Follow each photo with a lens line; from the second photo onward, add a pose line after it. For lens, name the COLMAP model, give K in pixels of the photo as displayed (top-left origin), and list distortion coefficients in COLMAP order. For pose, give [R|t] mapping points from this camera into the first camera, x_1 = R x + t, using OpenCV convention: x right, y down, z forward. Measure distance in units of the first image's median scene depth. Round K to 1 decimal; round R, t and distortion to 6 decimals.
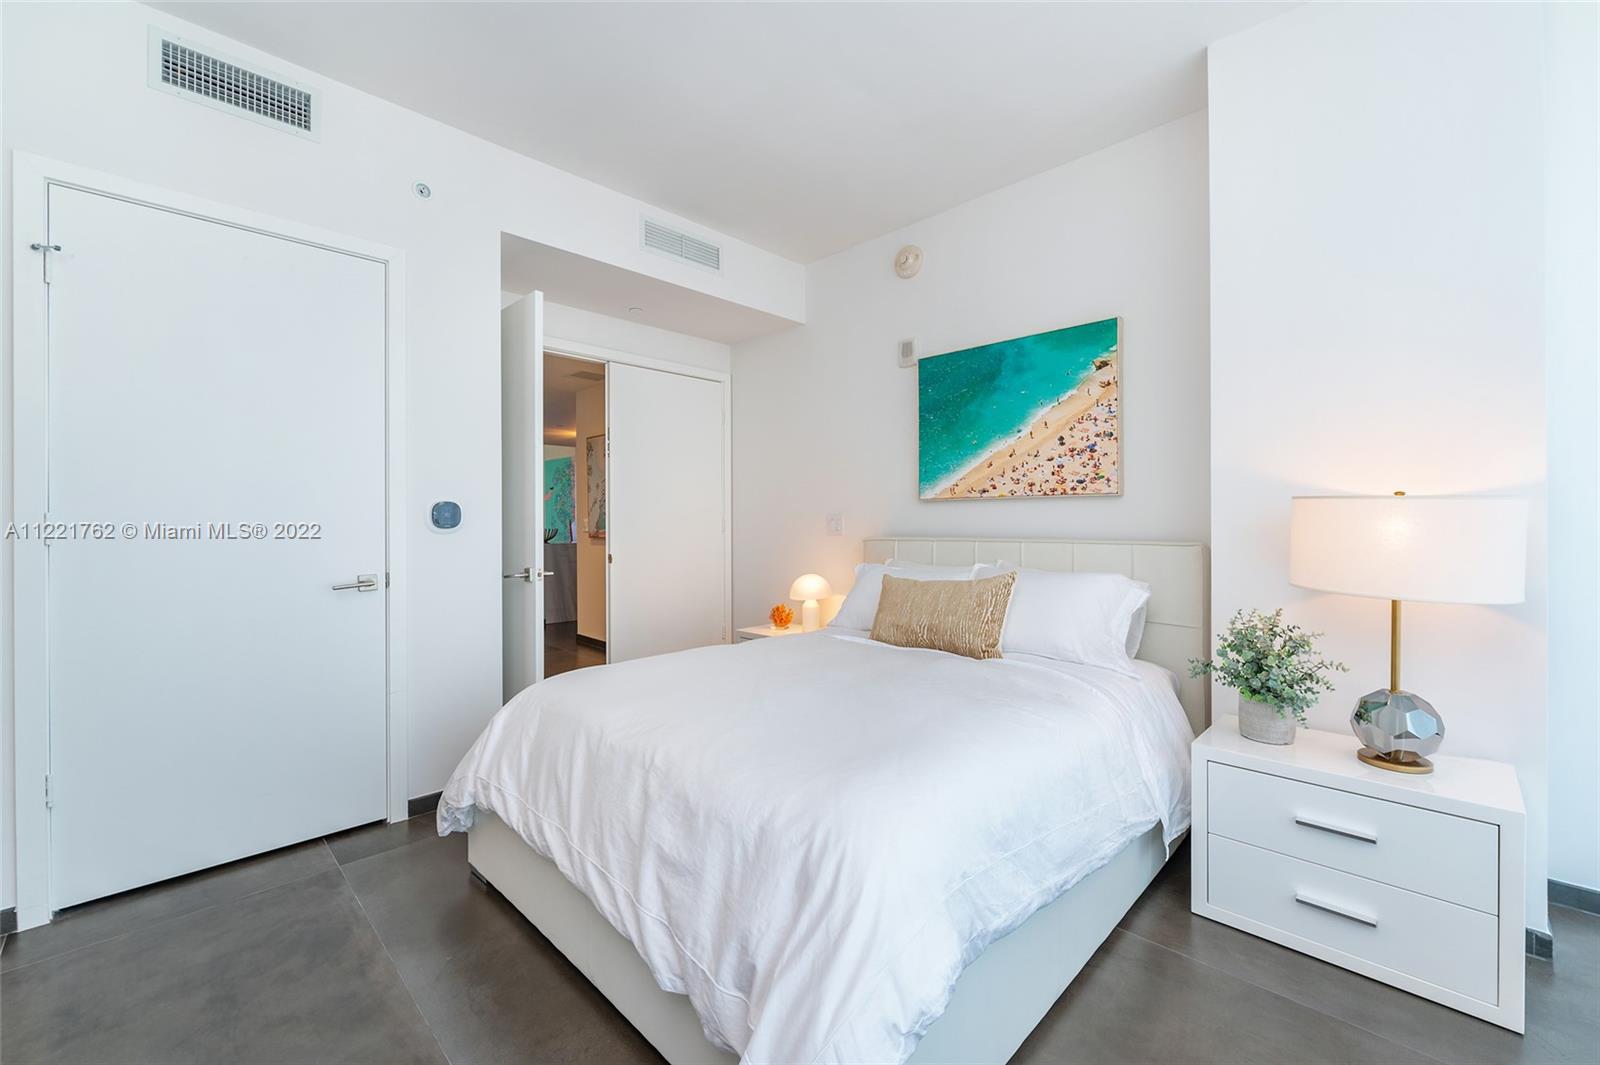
lens RADIAL K [[648.3, 0, 797.5], [0, 648.3, 514.1], [0, 0, 1]] dist [-0.000128, -0.000003]
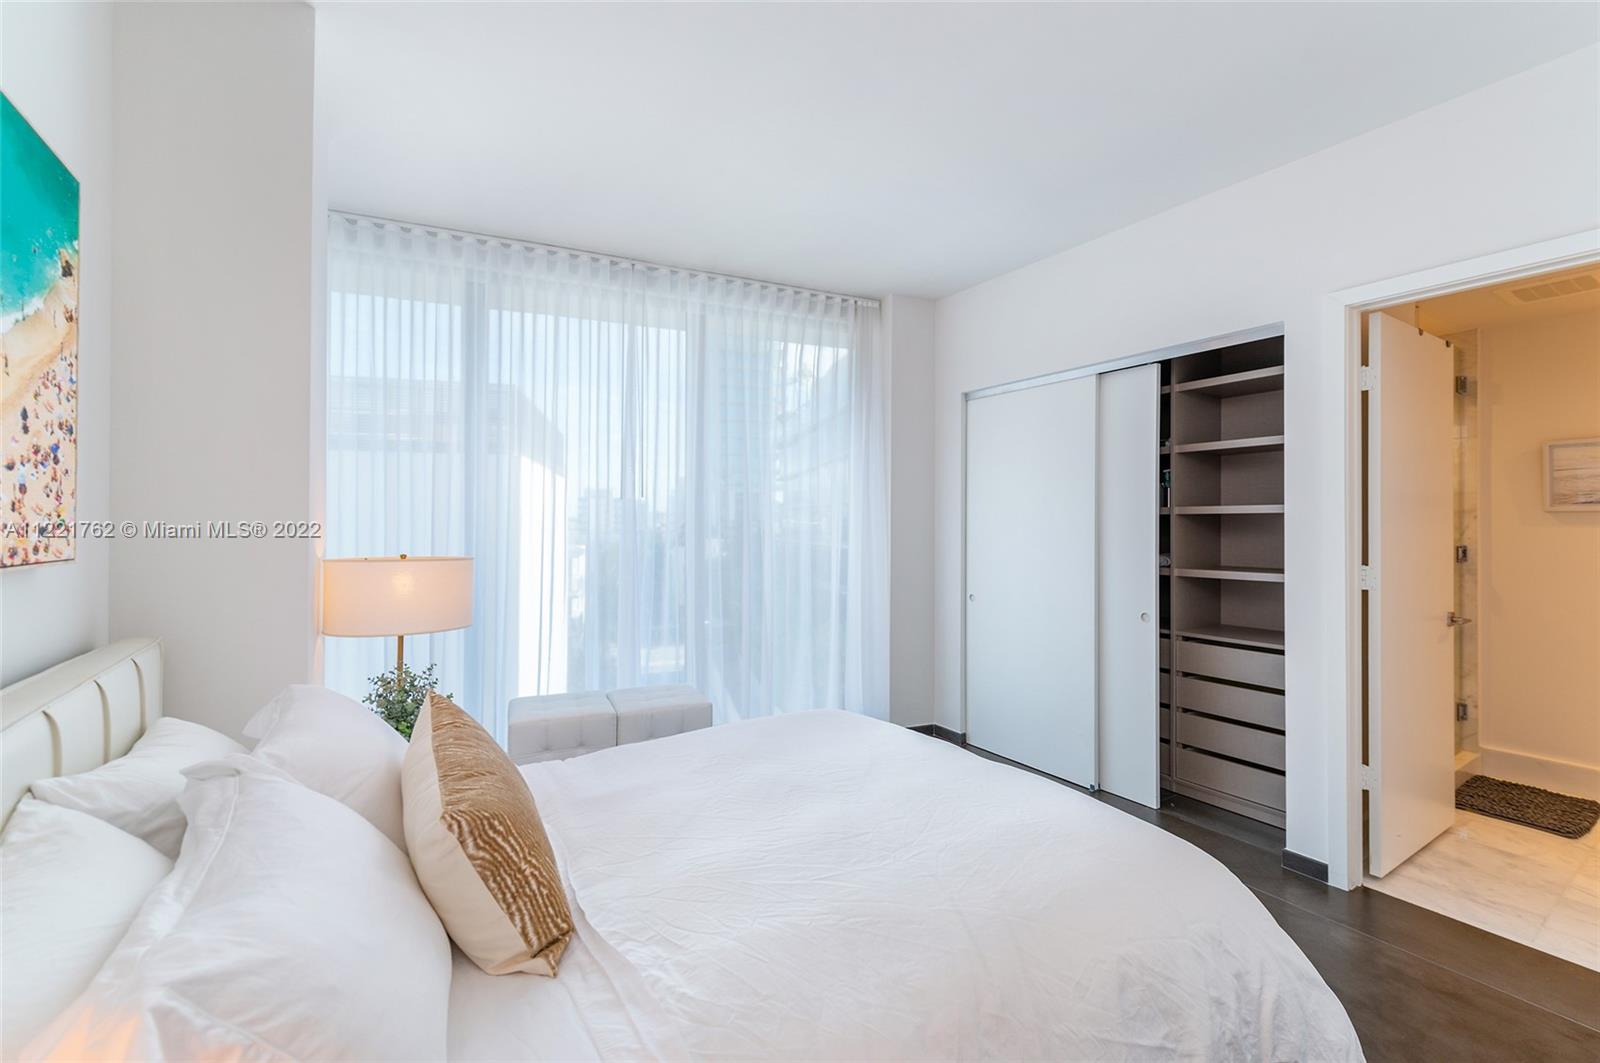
lens RADIAL K [[660.3, 0, 800.0], [0, 660.3, 531.5], [0, 0, 1]] dist [0.002505, 0.000419]
pose [[-0.975140, 0.001353, 0.221586, -0.114262], [0.001180, 0.999999, -0.000917, -0.049053], [-0.221587, -0.000633, -0.975140, 1.289459]]
